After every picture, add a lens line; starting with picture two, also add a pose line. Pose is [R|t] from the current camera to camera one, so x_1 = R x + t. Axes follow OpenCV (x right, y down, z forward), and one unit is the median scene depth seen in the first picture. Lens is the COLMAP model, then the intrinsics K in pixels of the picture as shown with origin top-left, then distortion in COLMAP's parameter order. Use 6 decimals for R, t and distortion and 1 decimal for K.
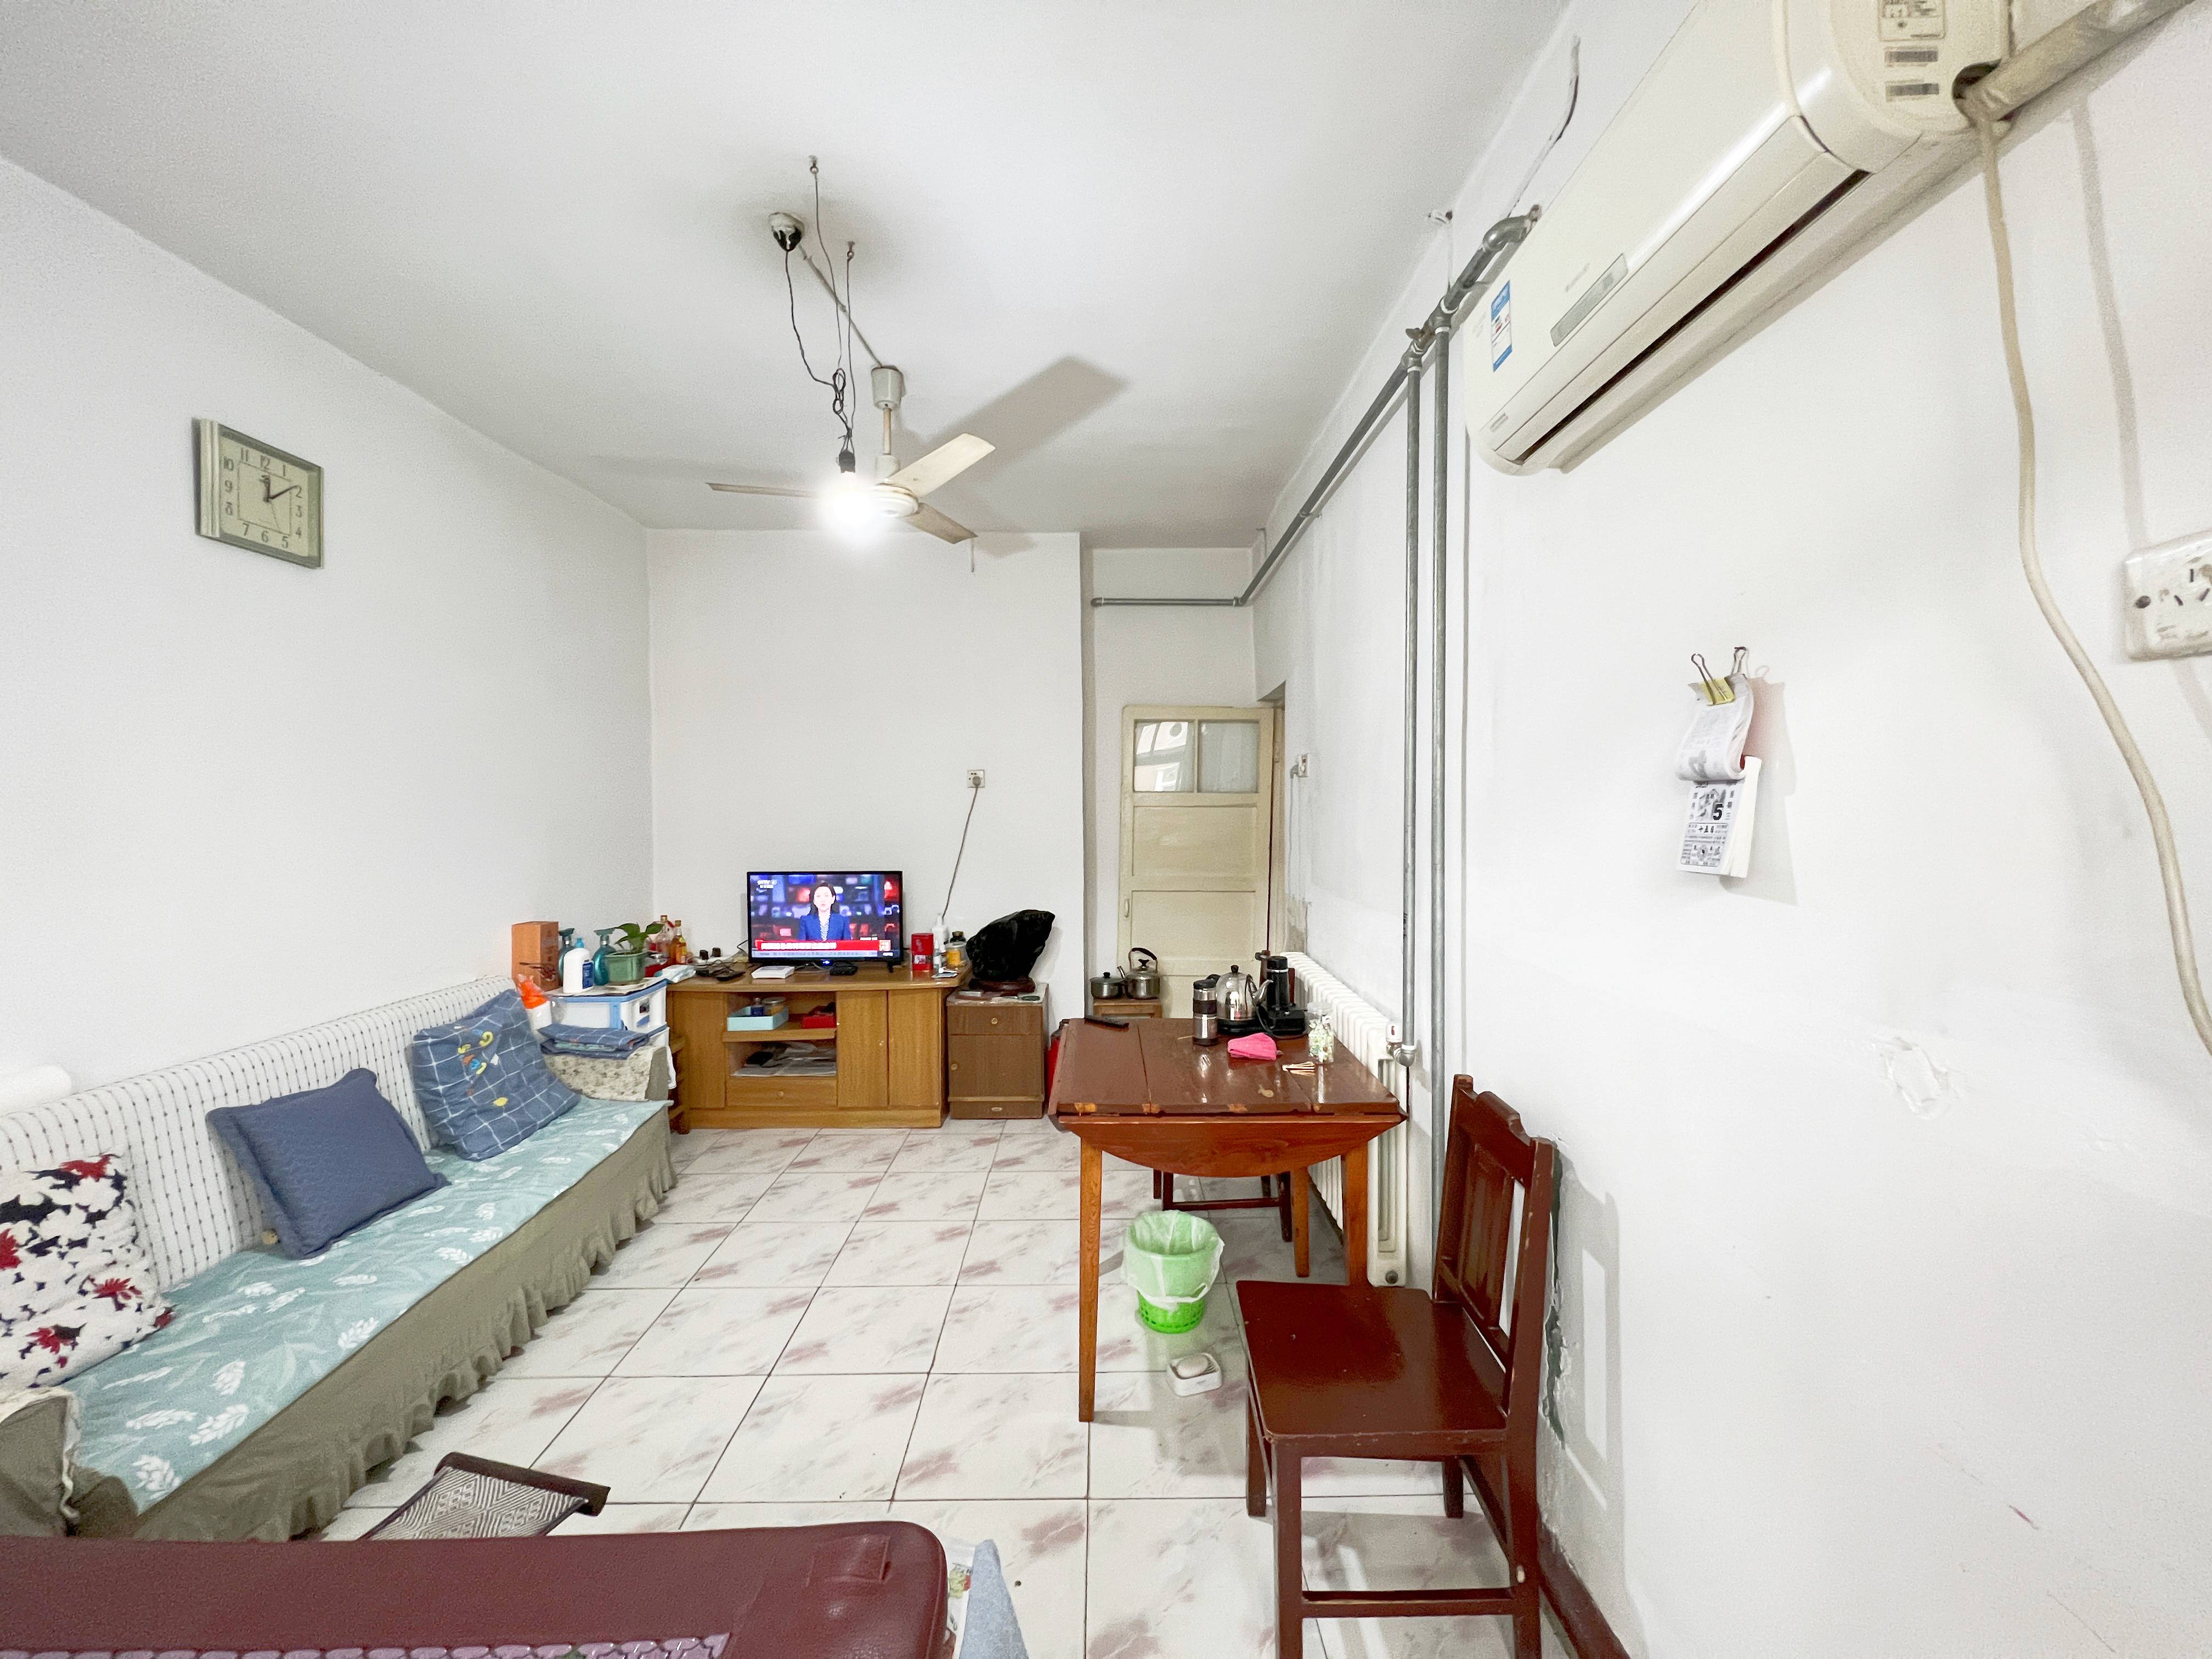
lens RADIAL K [[883.5, 0, 1106.2], [0, 883.5, 816.8], [0, 0, 1]] dist [-0.000953, -0.000128]
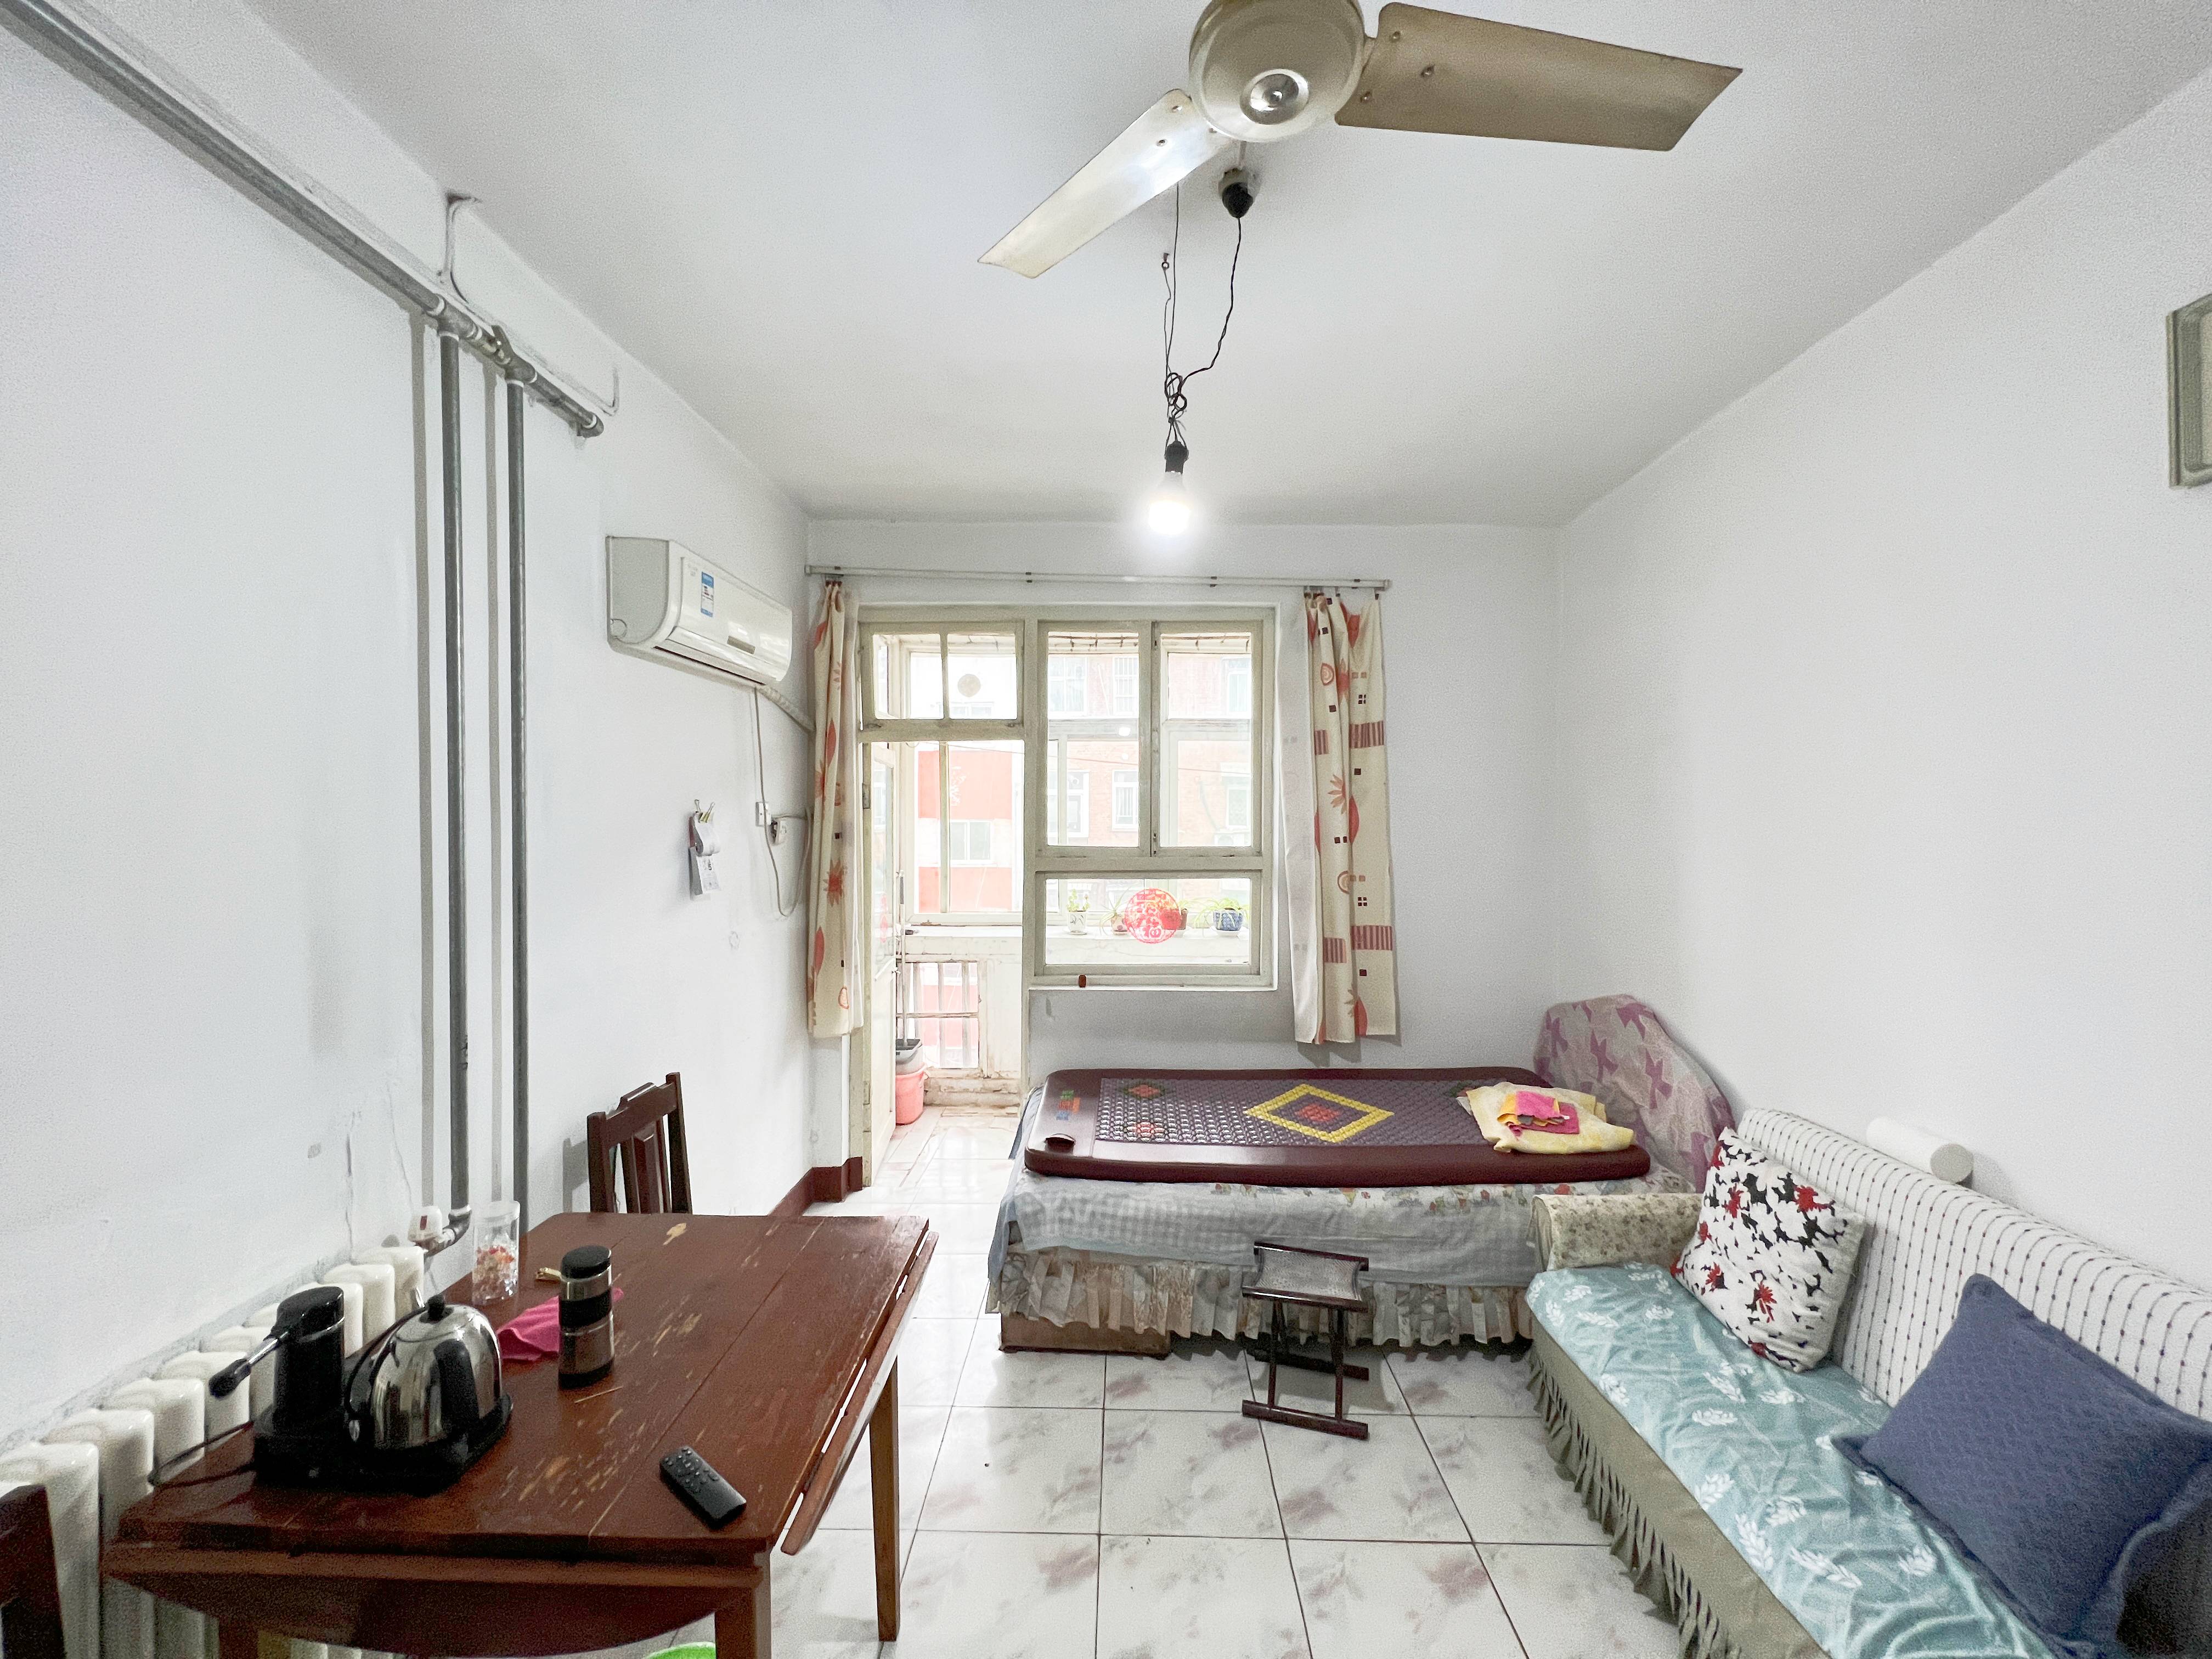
lens RADIAL K [[883.5, 0, 1107.1], [0, 883.5, 820.2], [0, 0, 1]] dist [-0.000953, -0.000128]
pose [[-0.999502, 0.005128, 0.031150, -0.306605], [0.005775, 0.999768, 0.020731, -0.114213], [-0.031037, 0.020900, -0.999300, 2.161000]]
